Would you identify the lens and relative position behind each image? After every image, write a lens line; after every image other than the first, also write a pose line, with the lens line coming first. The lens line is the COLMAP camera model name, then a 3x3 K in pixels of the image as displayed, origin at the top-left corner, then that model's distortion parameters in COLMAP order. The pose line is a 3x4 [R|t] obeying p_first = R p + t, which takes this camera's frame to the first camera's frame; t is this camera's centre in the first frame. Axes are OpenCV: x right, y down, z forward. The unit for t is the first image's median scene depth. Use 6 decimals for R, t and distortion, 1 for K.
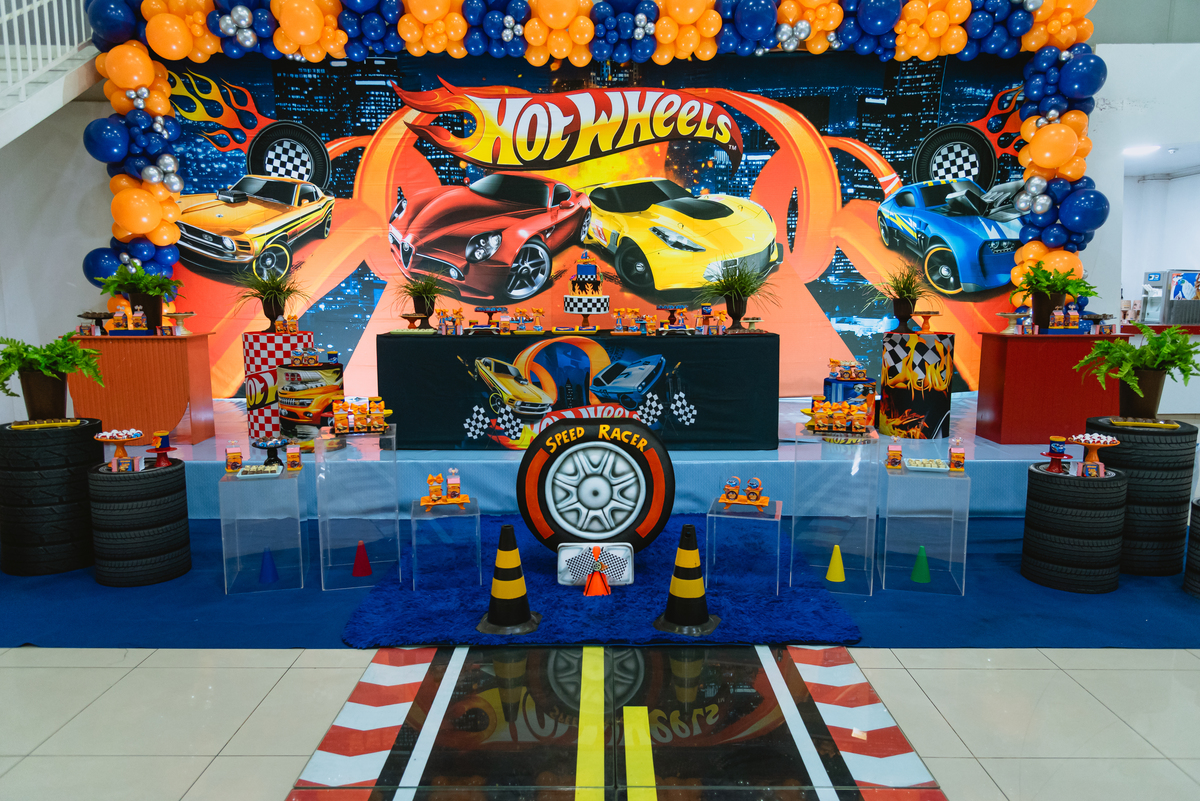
lens RADIAL K [[807.9, 0, 600.0], [0, 807.9, 400.5], [0, 0, 1]] dist [0.030871, -0.004612]
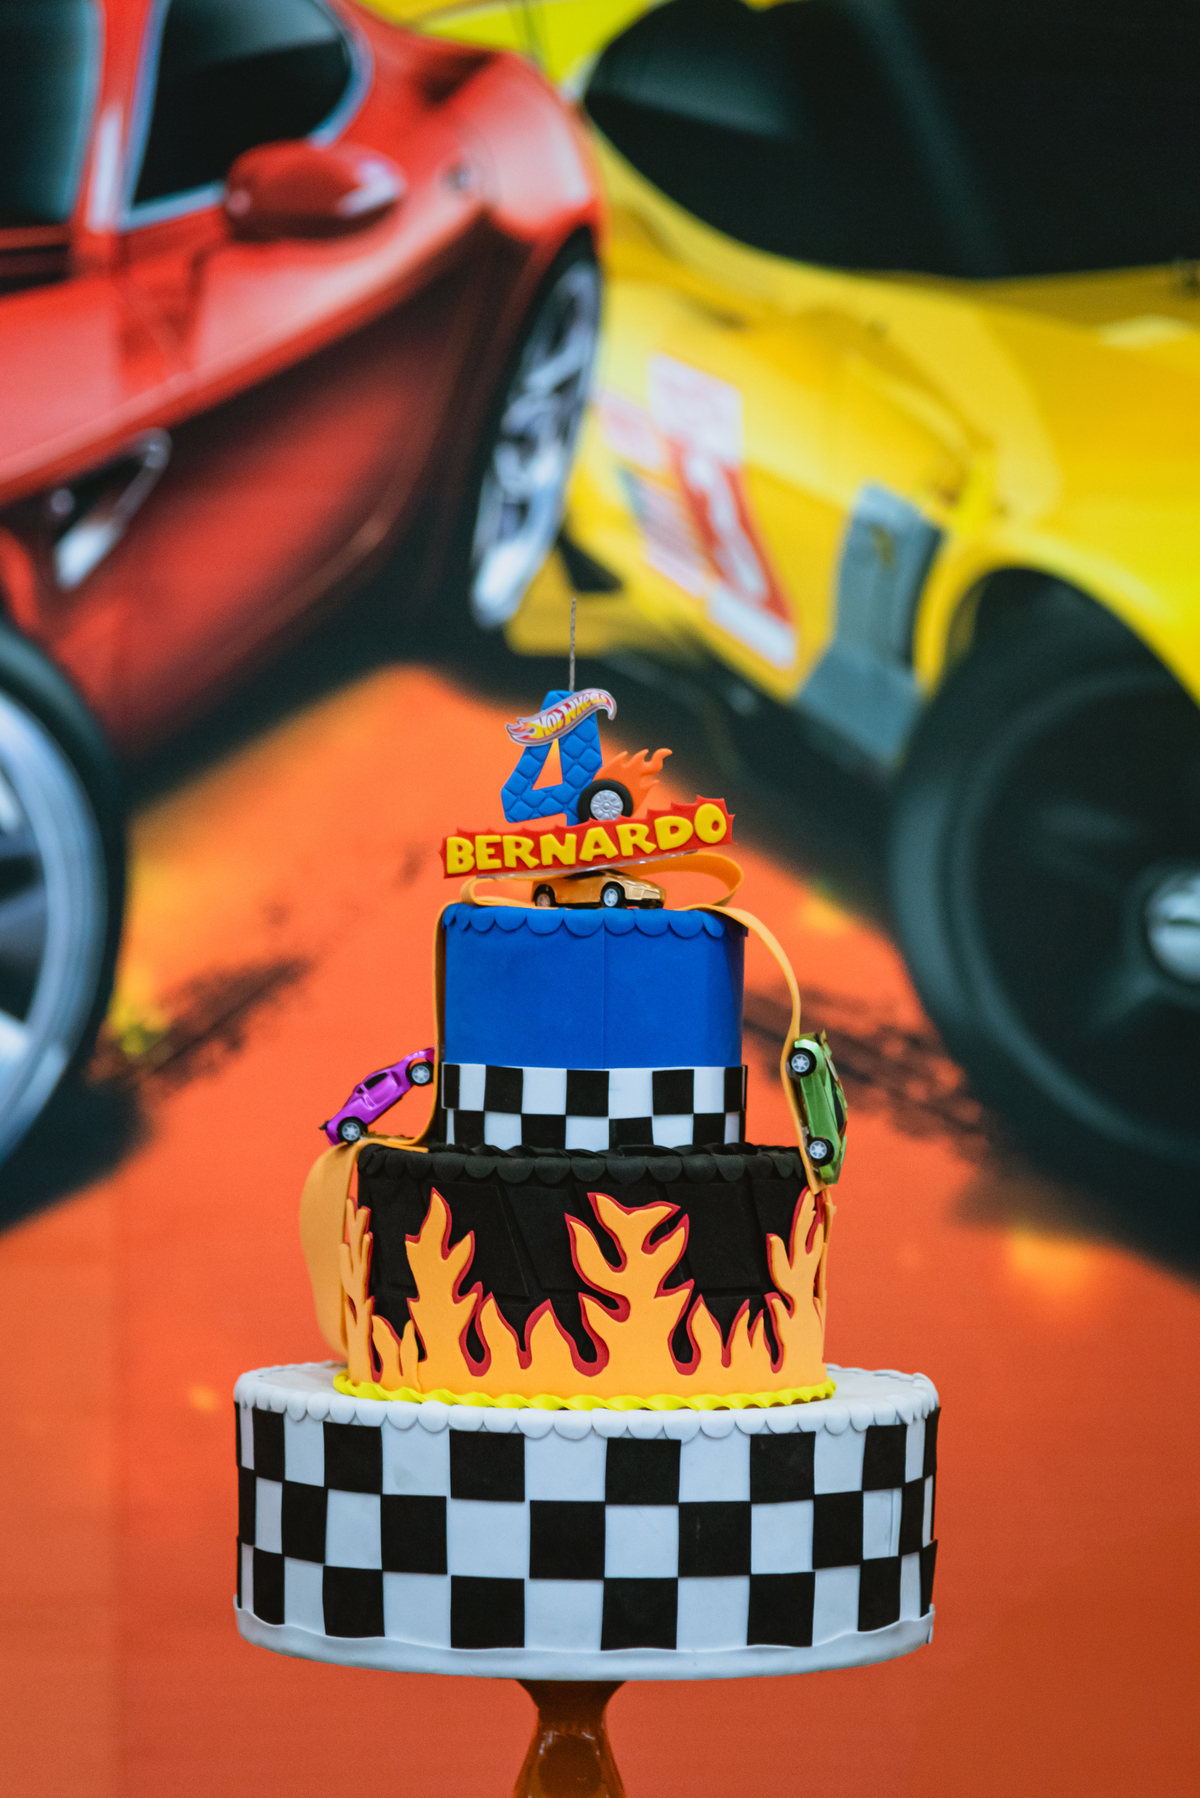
lens RADIAL K [[6234.3, 0, 600.0], [0, 6234.3, 899.0], [0, 0, 1]] dist [-0.078450, -0.680506]
pose [[0.999998, -0.001215, 0.001751, -0.012625], [0.001487, 0.986359, -0.164599, -0.065563], [-0.001527, 0.164601, 0.986359, 0.384545]]
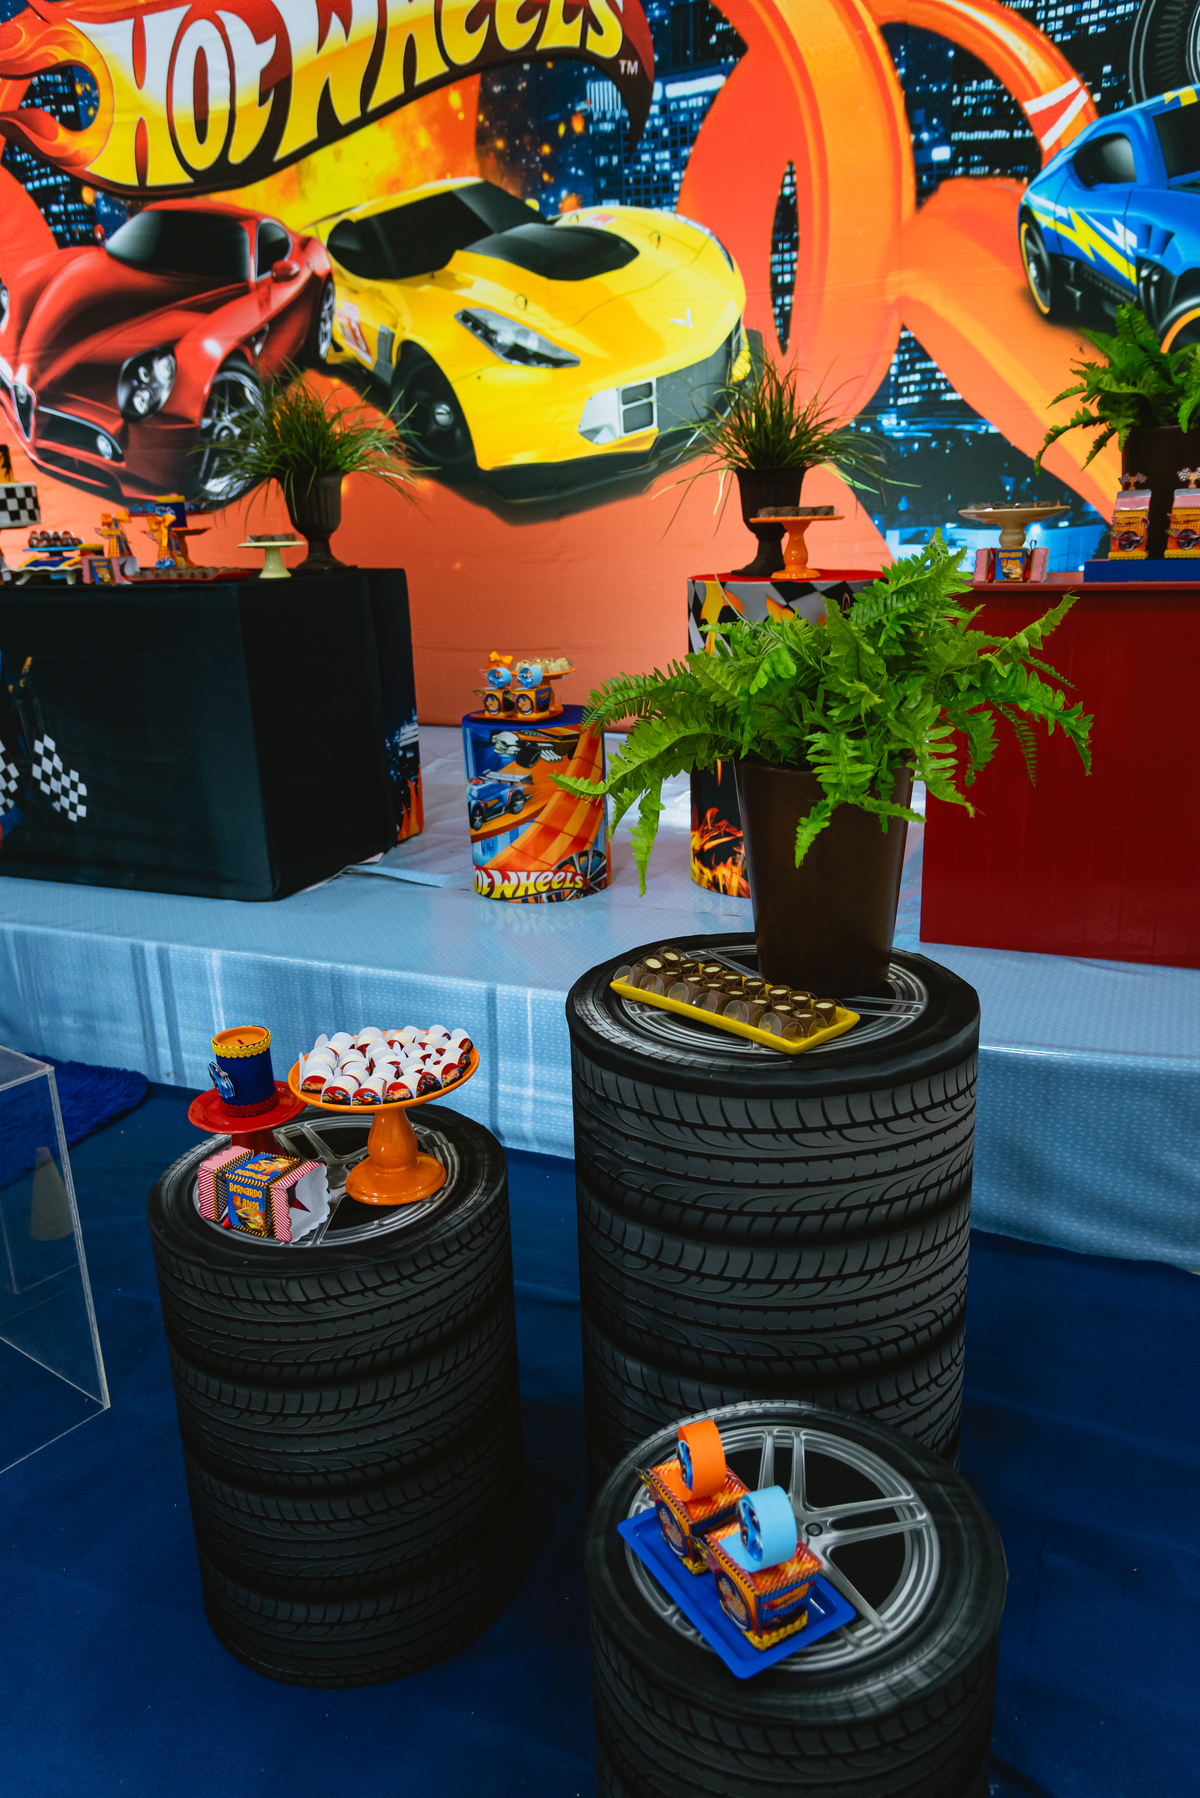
lens RADIAL K [[1210.6, 0, 660.9], [0, 1210.6, 889.6], [0, 0, 1]] dist [0.030871, -0.004612]
pose [[0.932136, 0.084871, -0.352022, 0.411219], [-0.029564, 0.986737, 0.159613, -0.024095], [0.360899, -0.138374, 0.922282, 0.422072]]
